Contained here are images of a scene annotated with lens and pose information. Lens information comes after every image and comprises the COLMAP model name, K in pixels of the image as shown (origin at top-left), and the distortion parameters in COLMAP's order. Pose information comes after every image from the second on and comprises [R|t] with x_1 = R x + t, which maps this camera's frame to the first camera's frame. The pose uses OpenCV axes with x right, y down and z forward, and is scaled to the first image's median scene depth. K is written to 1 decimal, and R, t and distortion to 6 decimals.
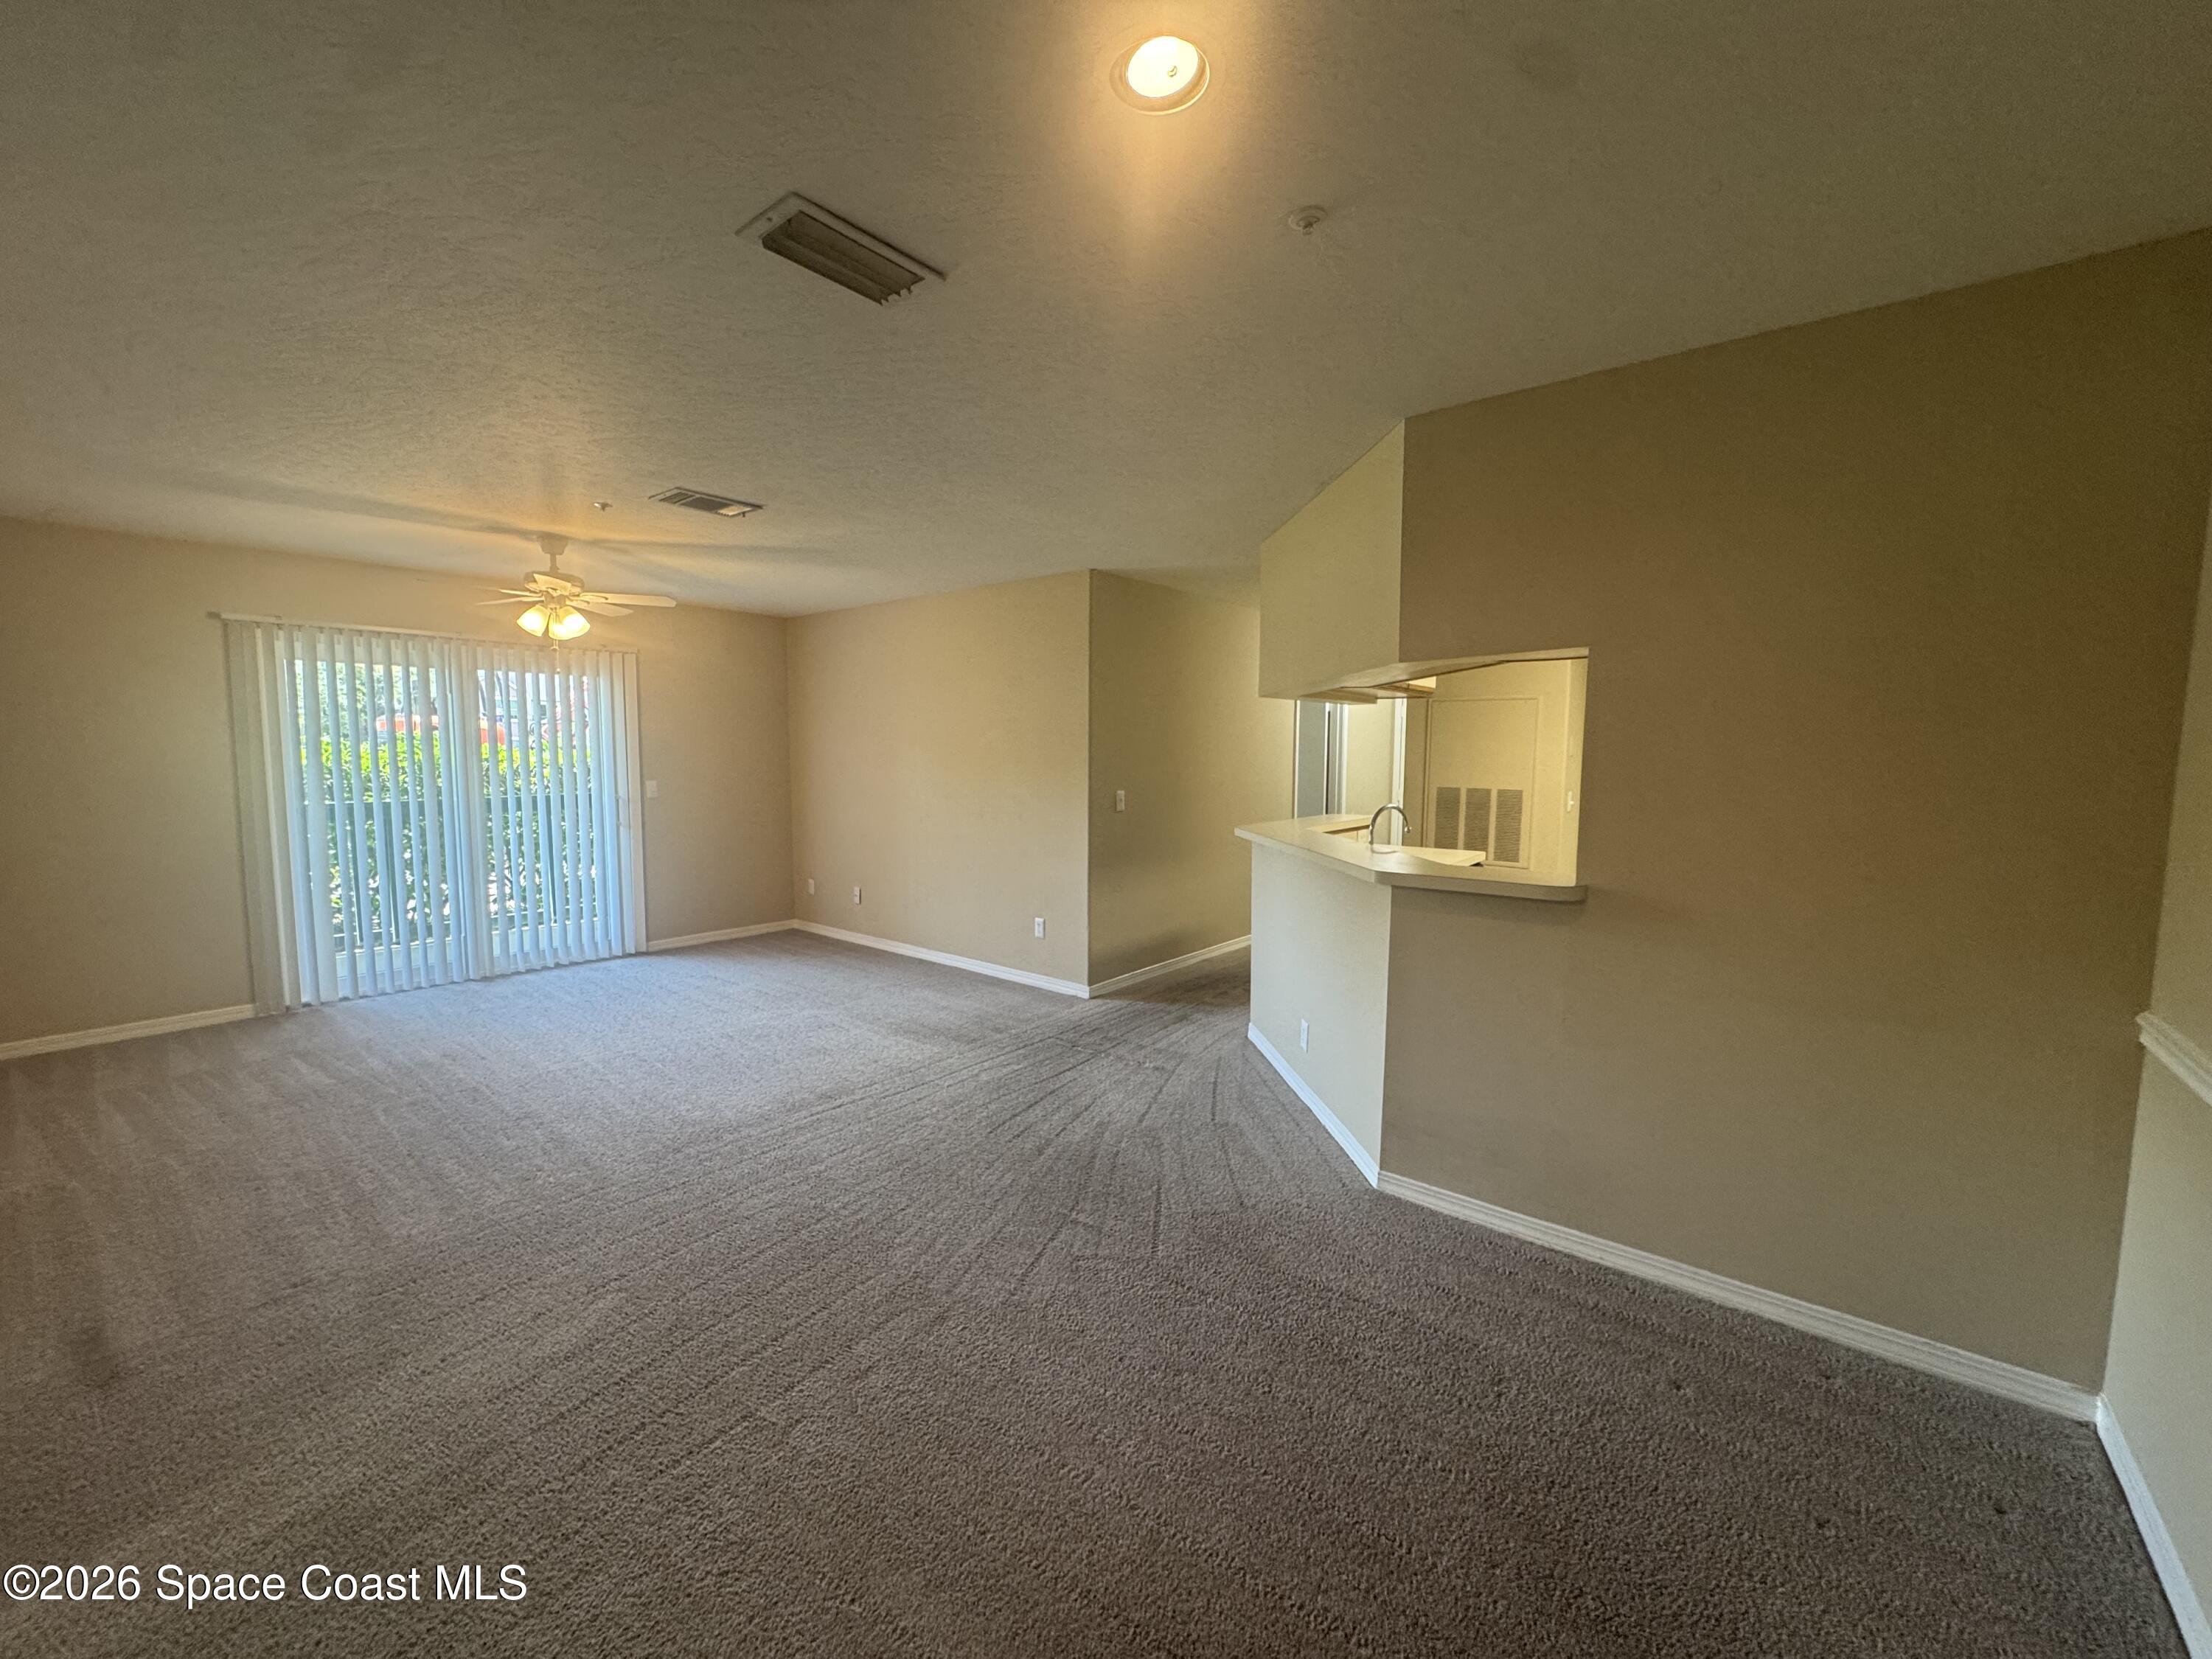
lens RADIAL K [[880.6, 0, 1094.0], [0, 880.6, 826.3], [0, 0, 1]] dist [0.001862, 0.000042]
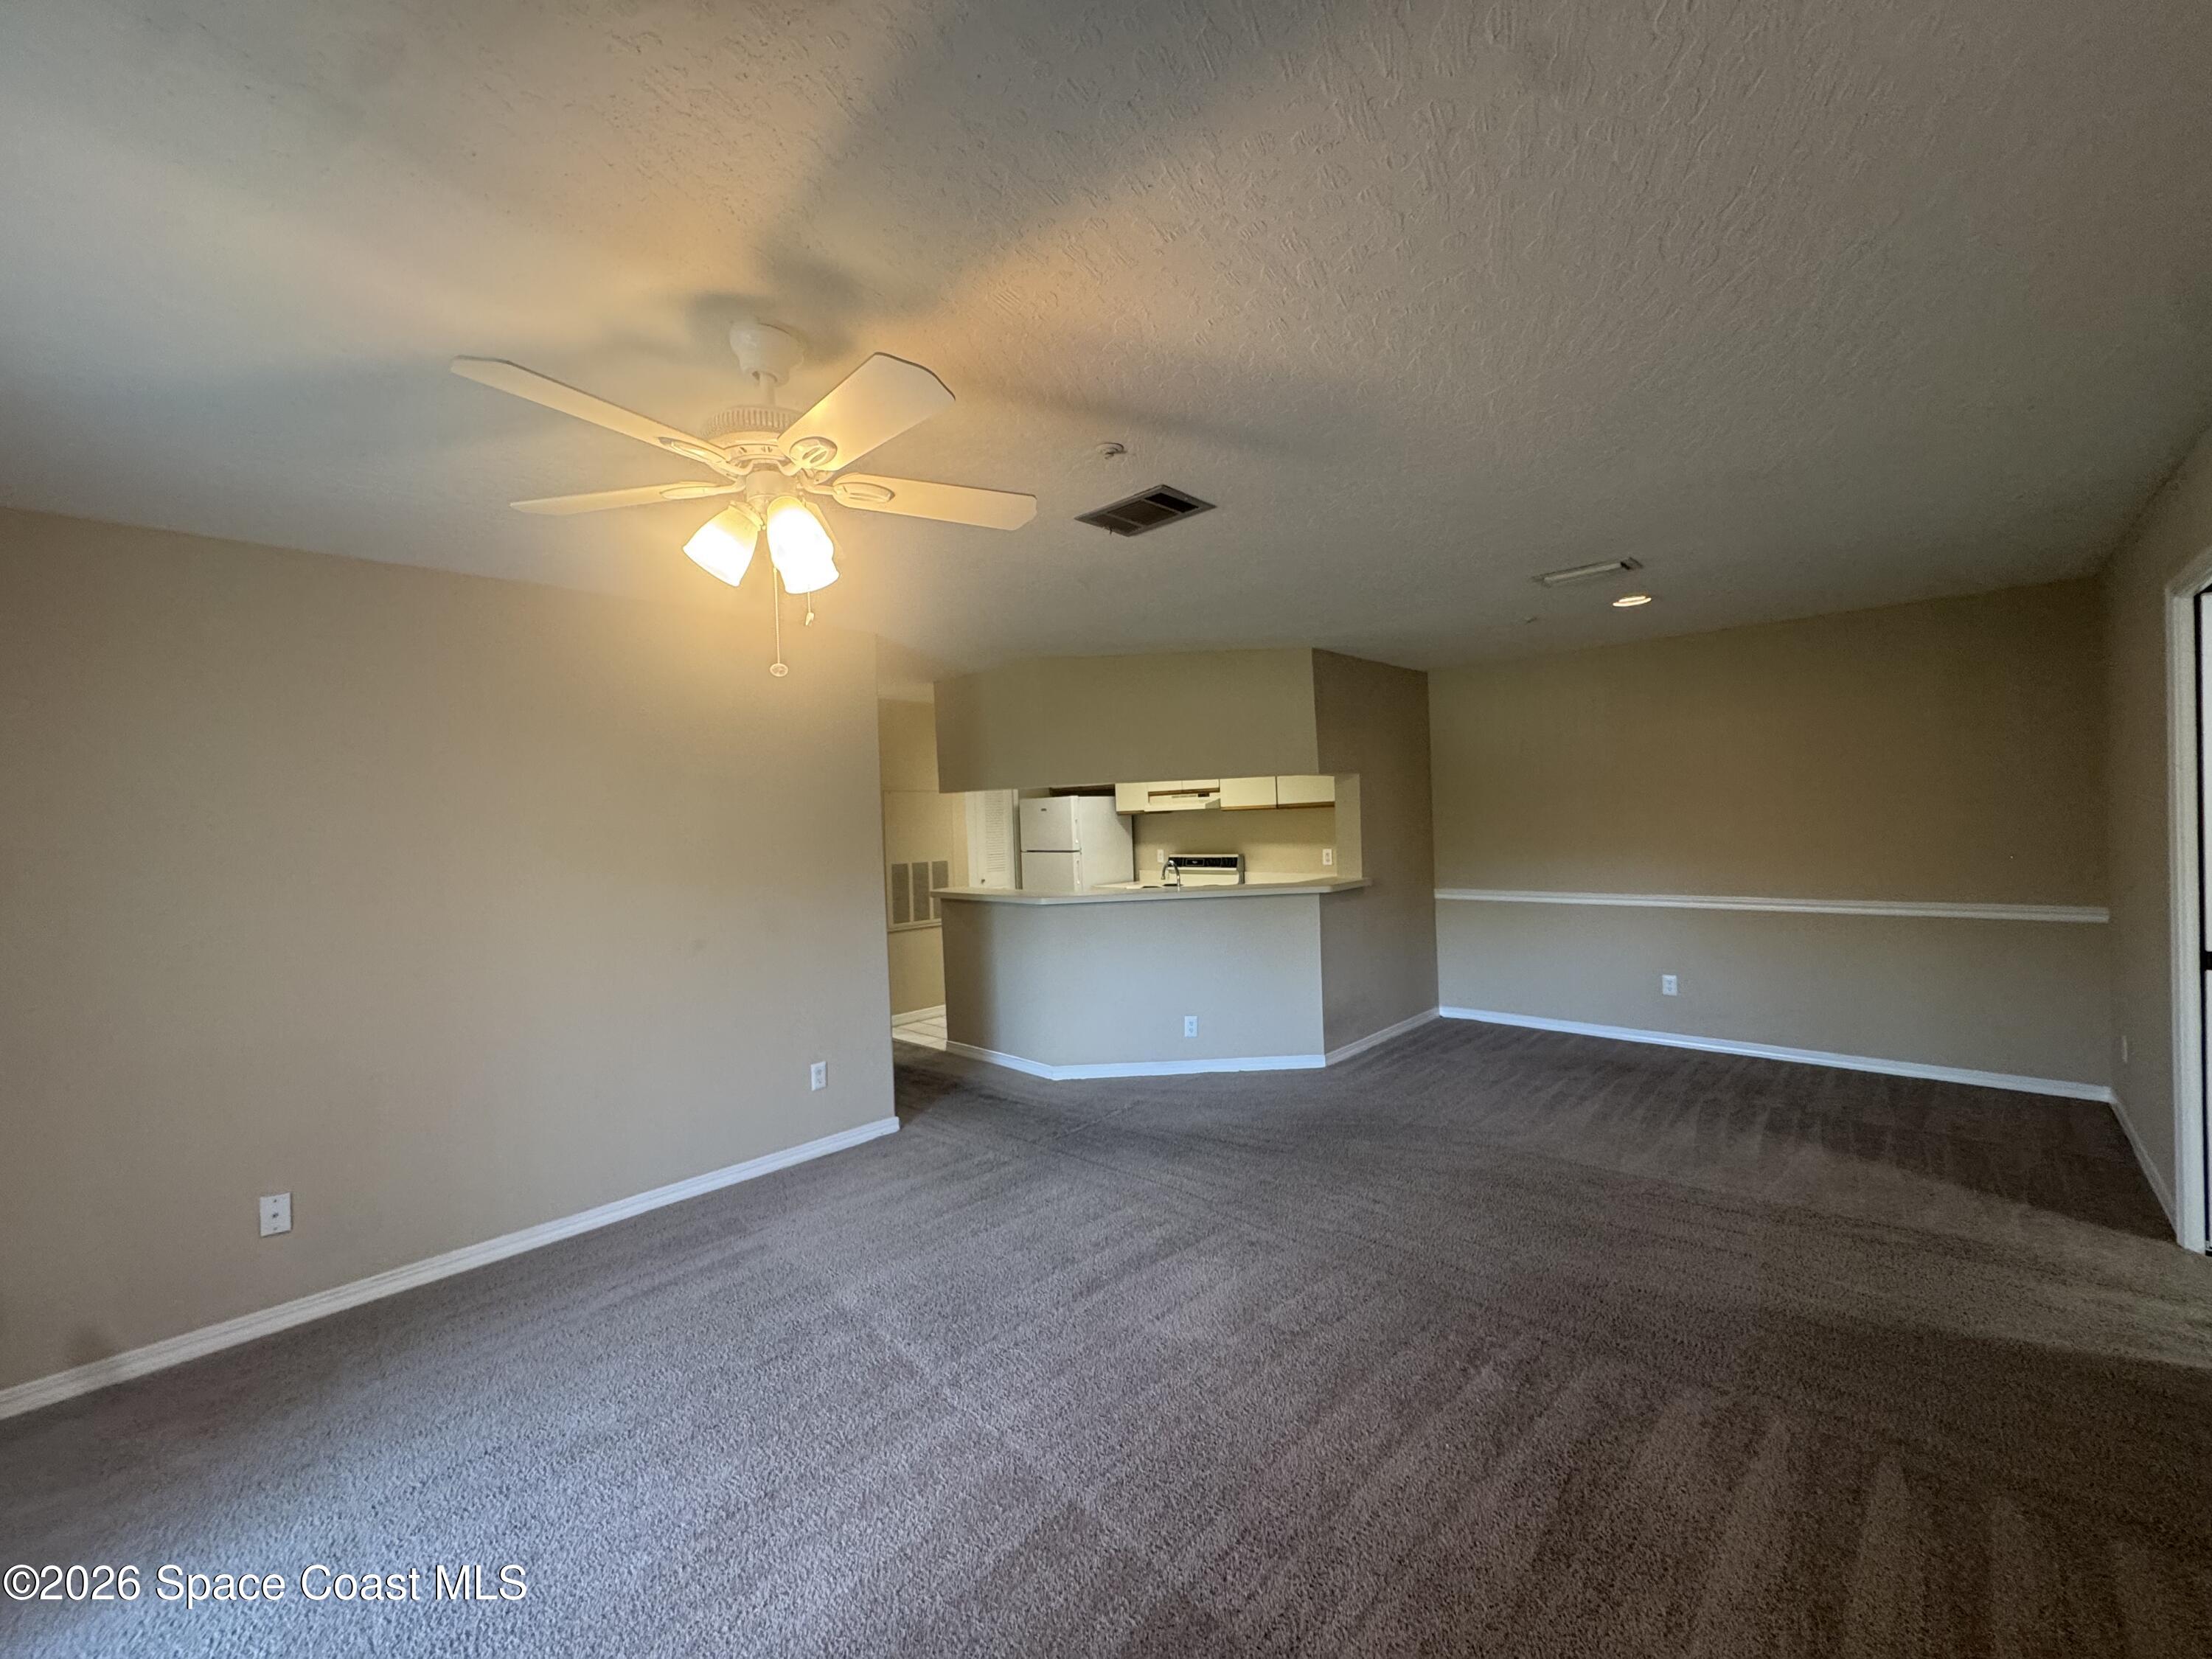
lens RADIAL K [[880.6, 0, 1096.3], [0, 880.6, 834.8], [0, 0, 1]] dist [0.001862, 0.000042]
pose [[0.075700, -0.022344, 0.996880, -0.880270], [0.125261, 0.992042, 0.012723, -0.075766], [-0.989232, 0.123907, 0.077896, 0.761540]]
